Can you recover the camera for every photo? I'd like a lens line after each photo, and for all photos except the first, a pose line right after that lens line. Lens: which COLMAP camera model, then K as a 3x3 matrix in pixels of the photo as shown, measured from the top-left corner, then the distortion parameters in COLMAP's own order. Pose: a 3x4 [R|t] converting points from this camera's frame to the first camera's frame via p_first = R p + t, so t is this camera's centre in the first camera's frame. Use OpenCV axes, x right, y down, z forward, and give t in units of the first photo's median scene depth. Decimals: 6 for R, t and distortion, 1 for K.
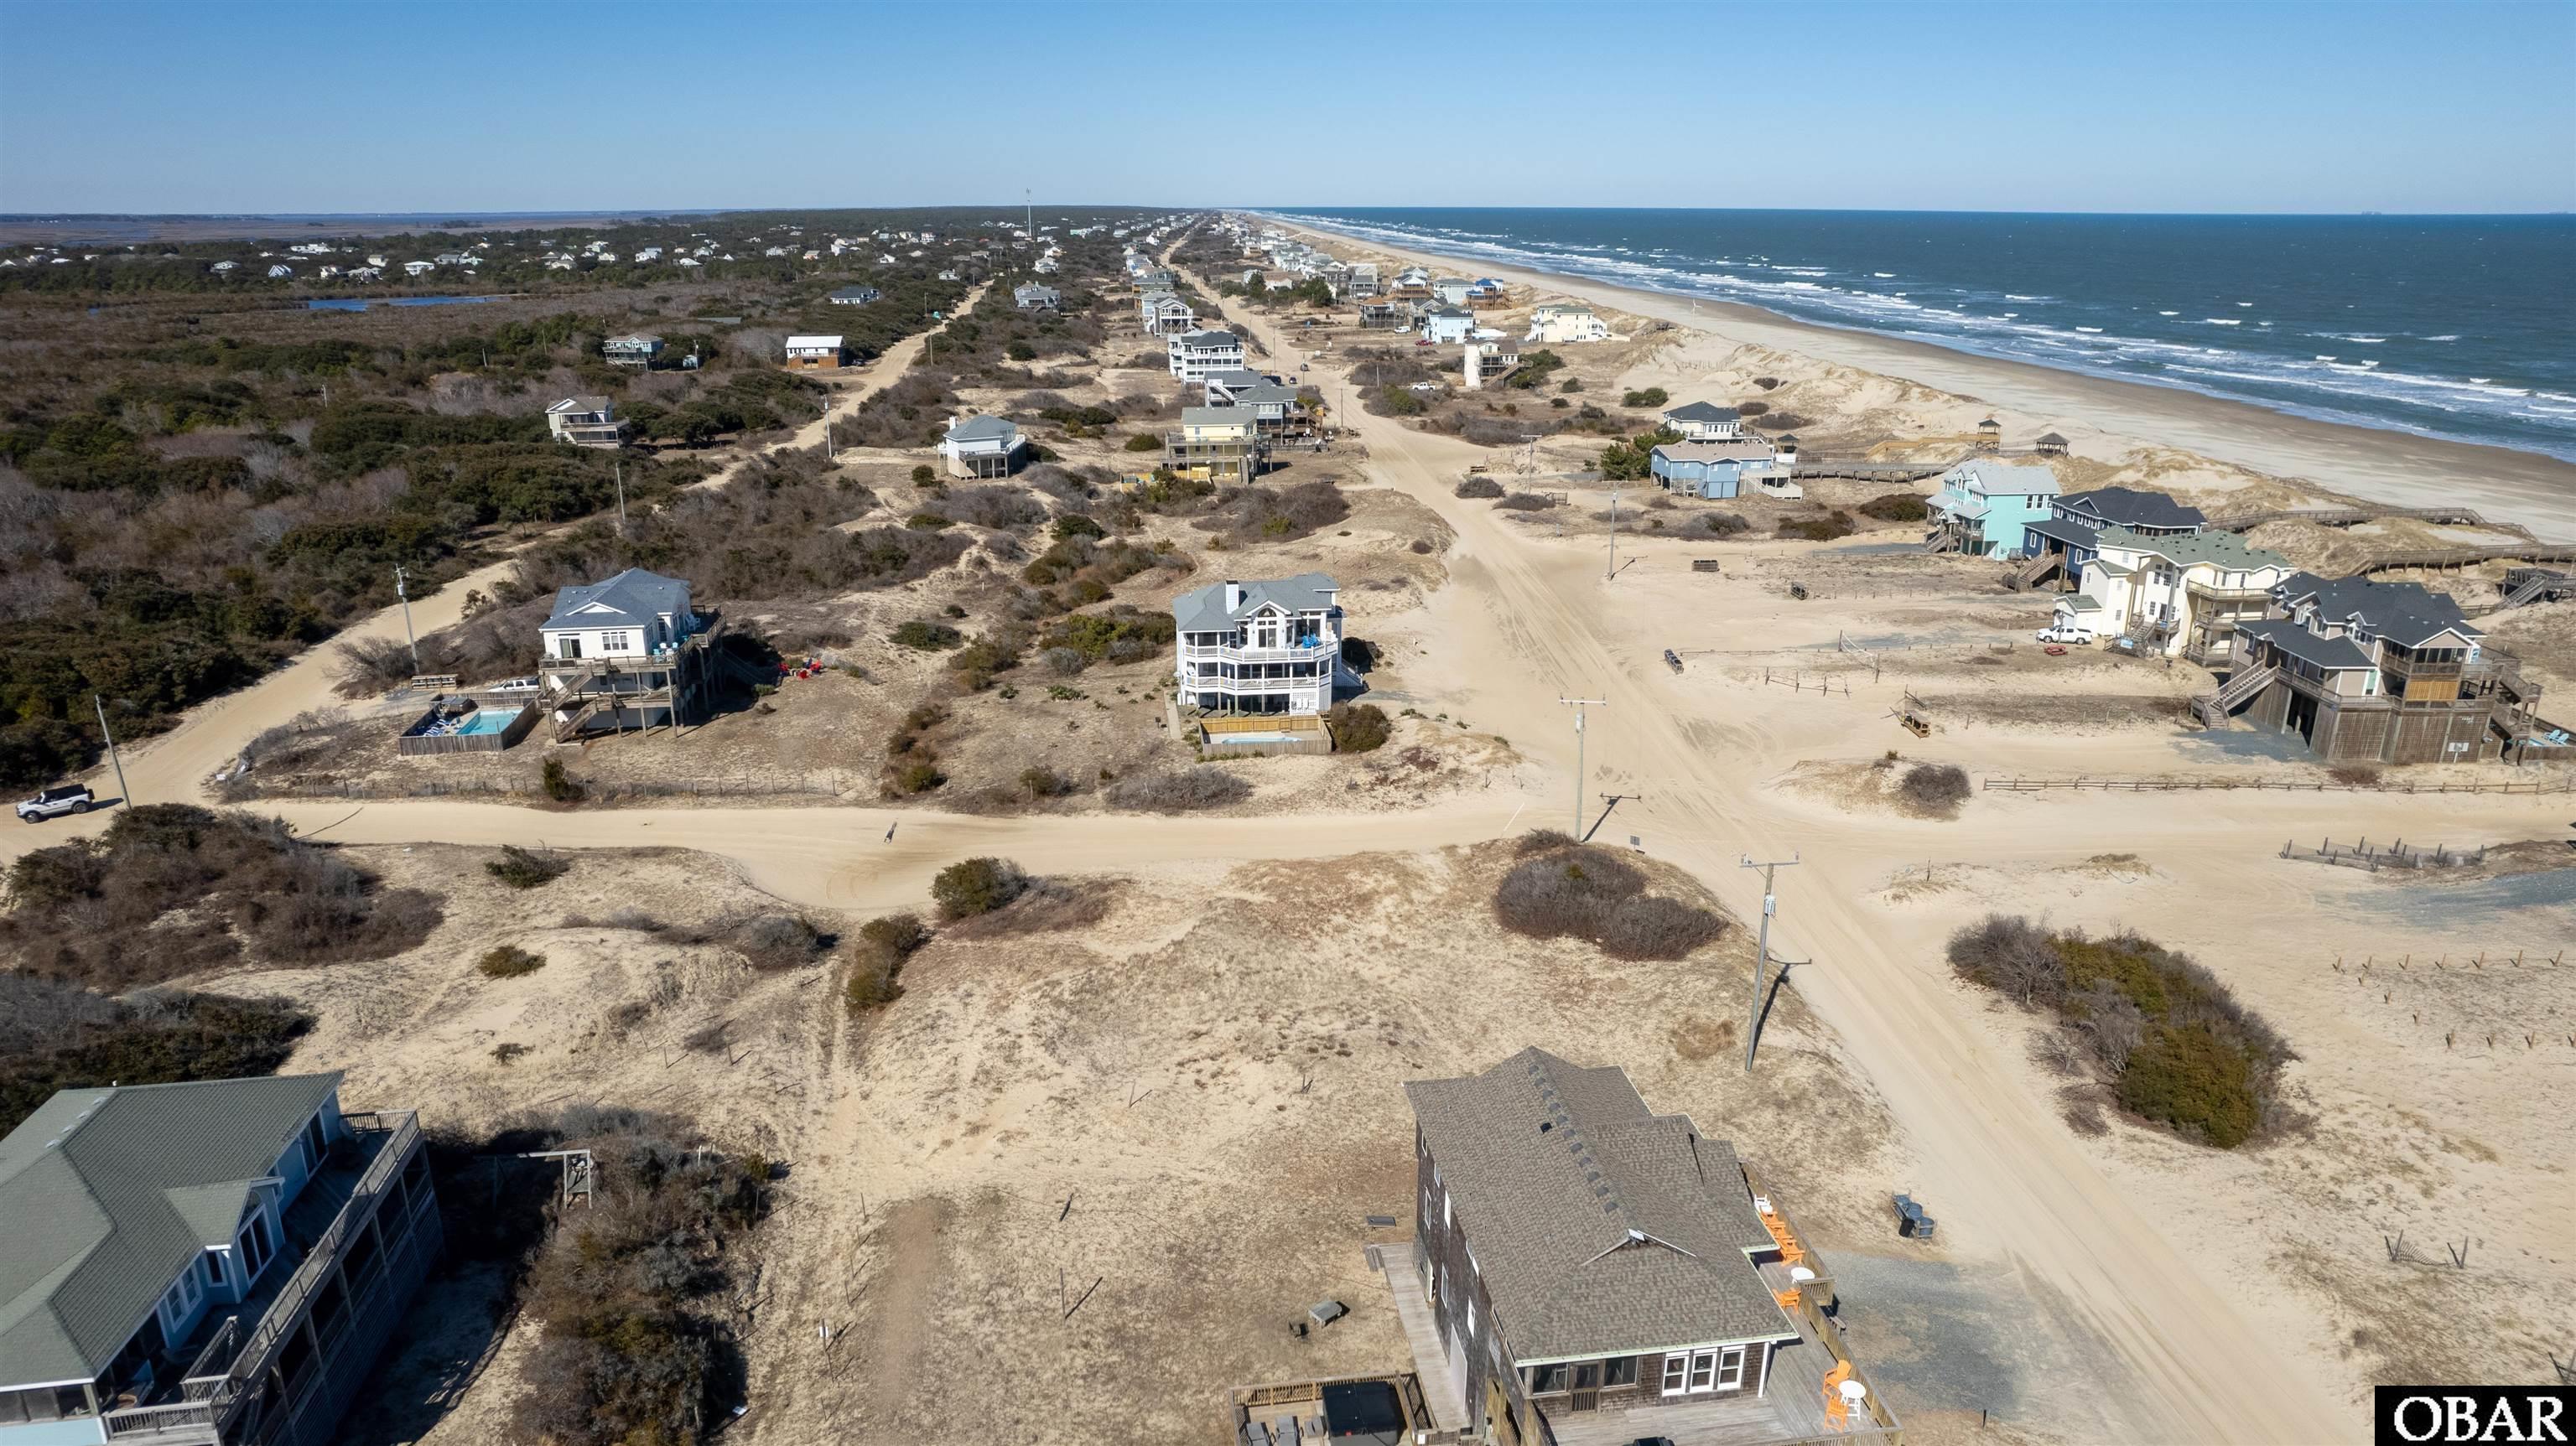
lens RADIAL K [[1654.3, 0, 1284.5], [0, 1654.3, 729.8], [0, 0, 1]] dist [-0.069732, 0.058724]
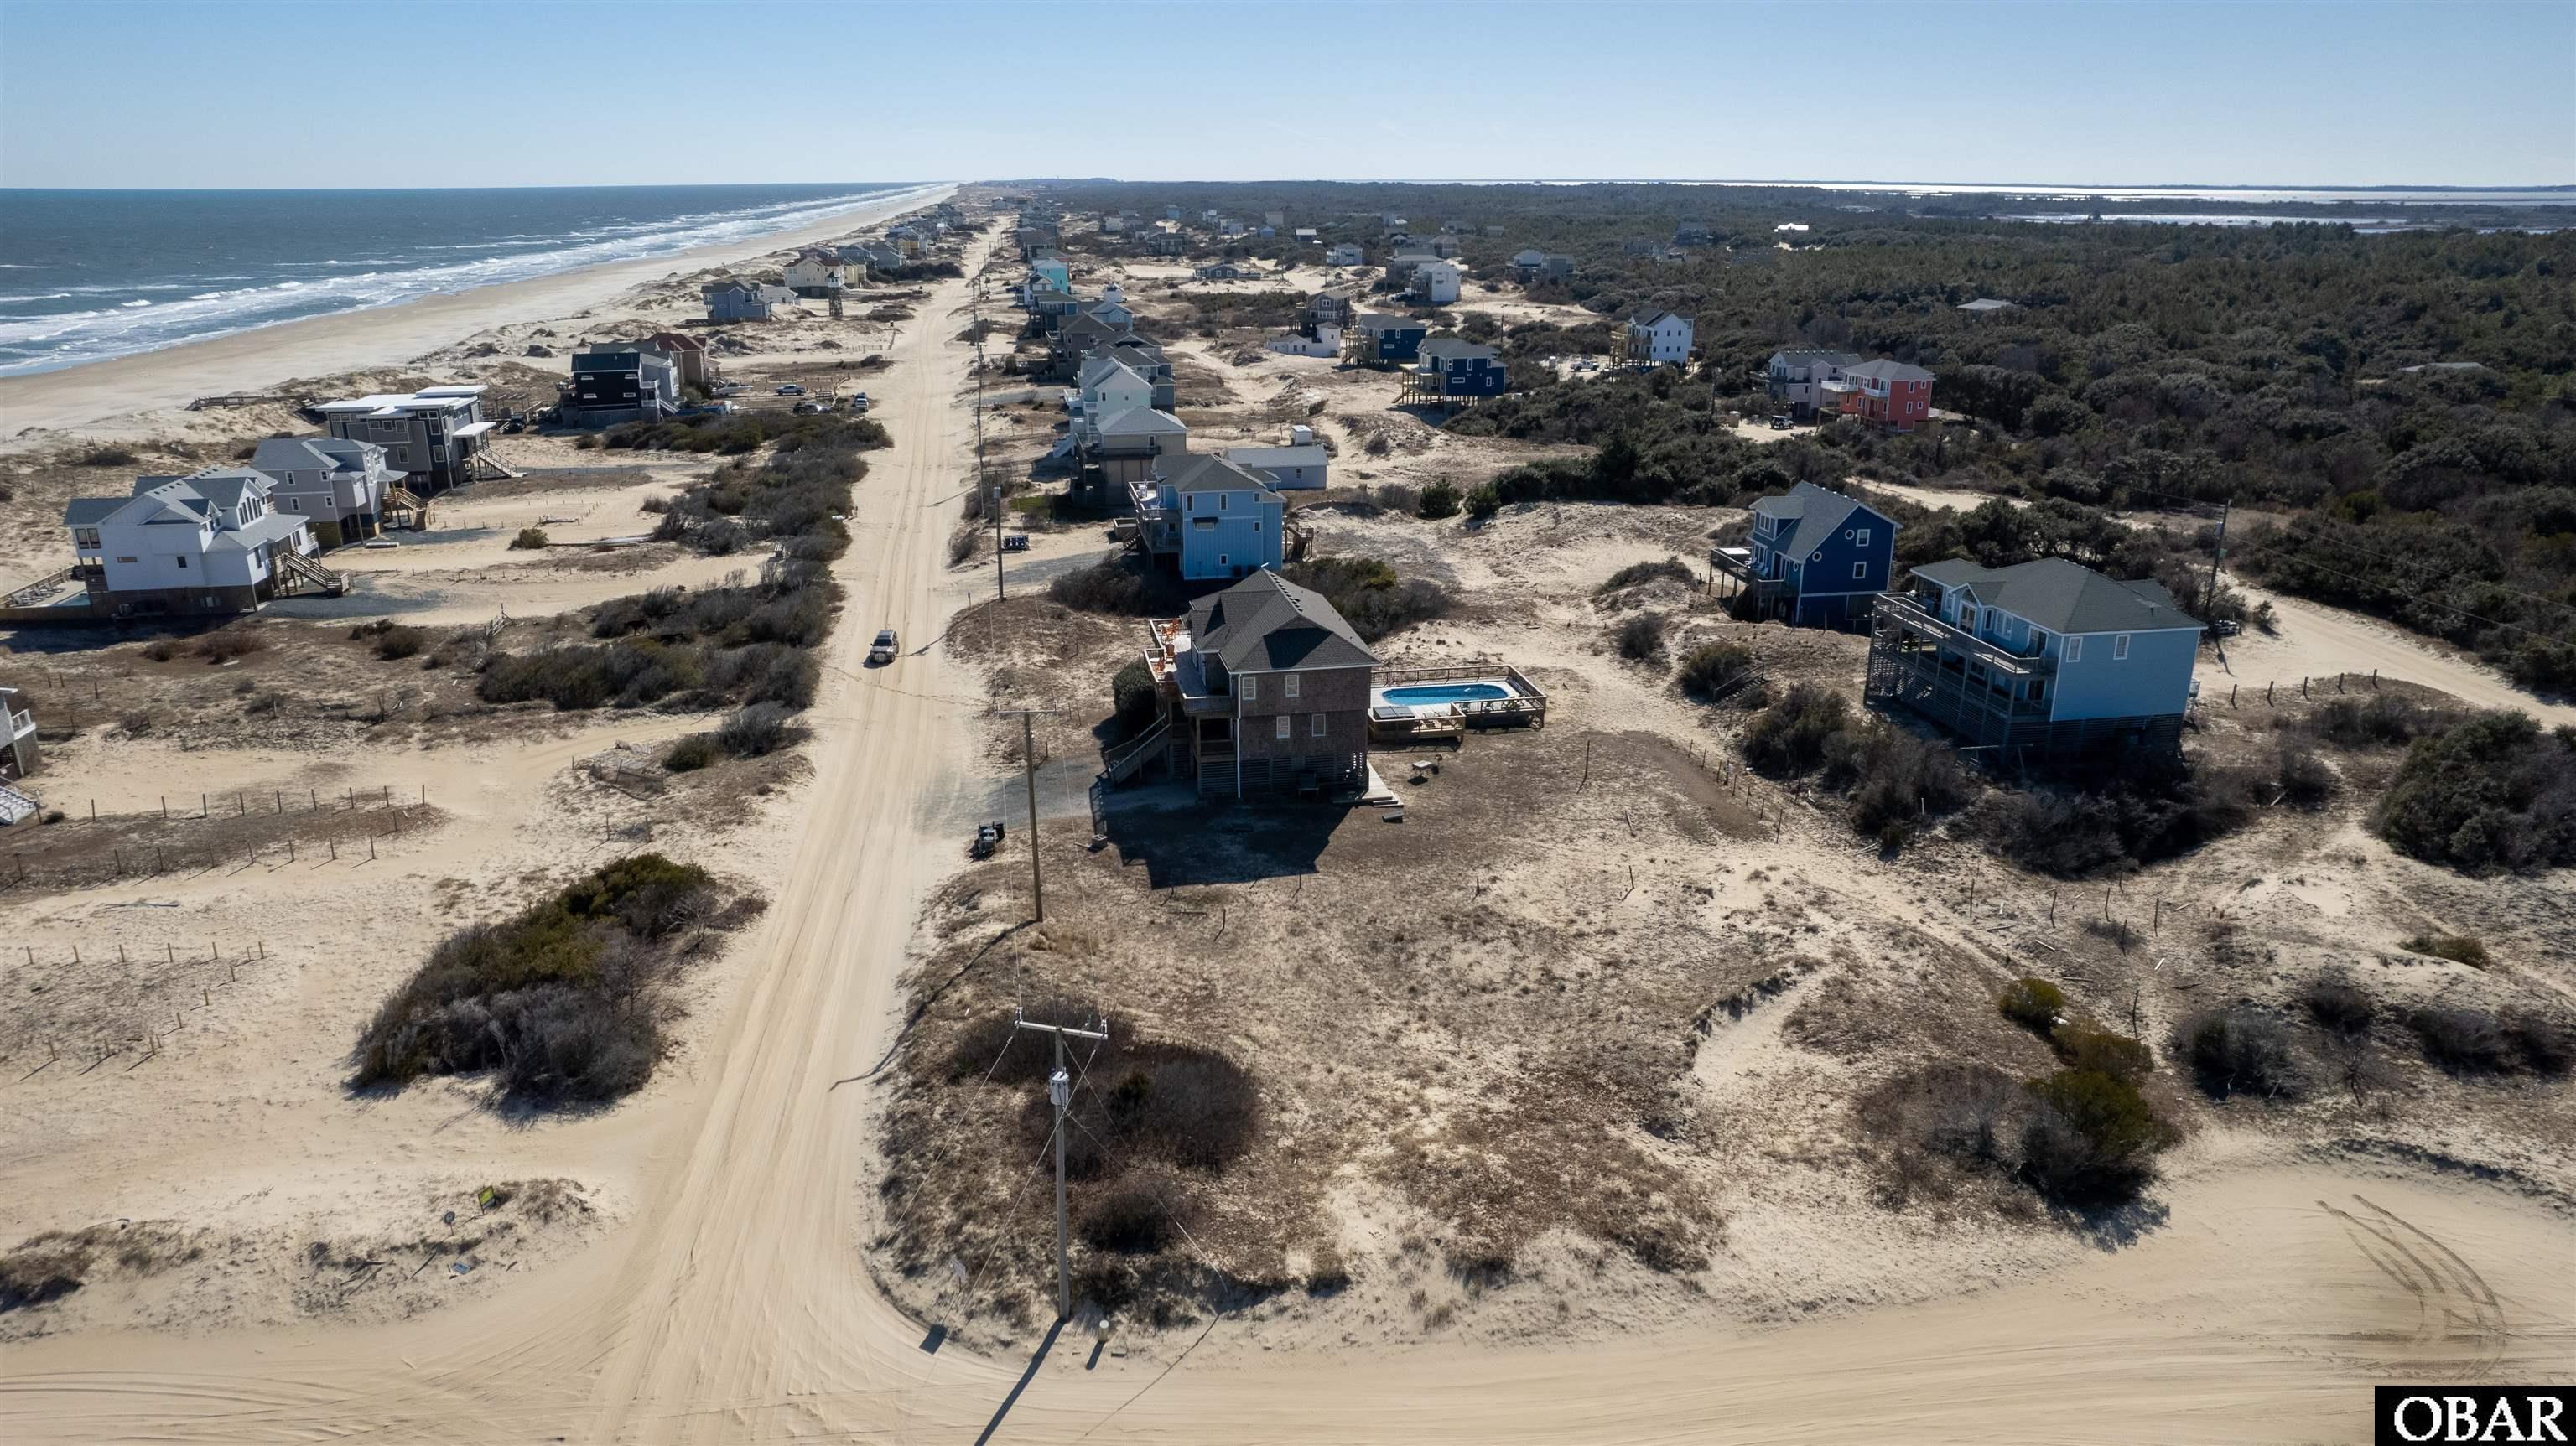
lens RADIAL K [[1665.9, 0, 1280.8], [0, 1665.9, 731.1], [0, 0, 1]] dist [-0.072701, 0.062984]
pose [[-0.998922, 0.015184, -0.043860, 0.108665], [-0.013930, 0.803340, 0.595358, -0.294997], [0.044275, 0.595327, -0.802262, 1.058049]]
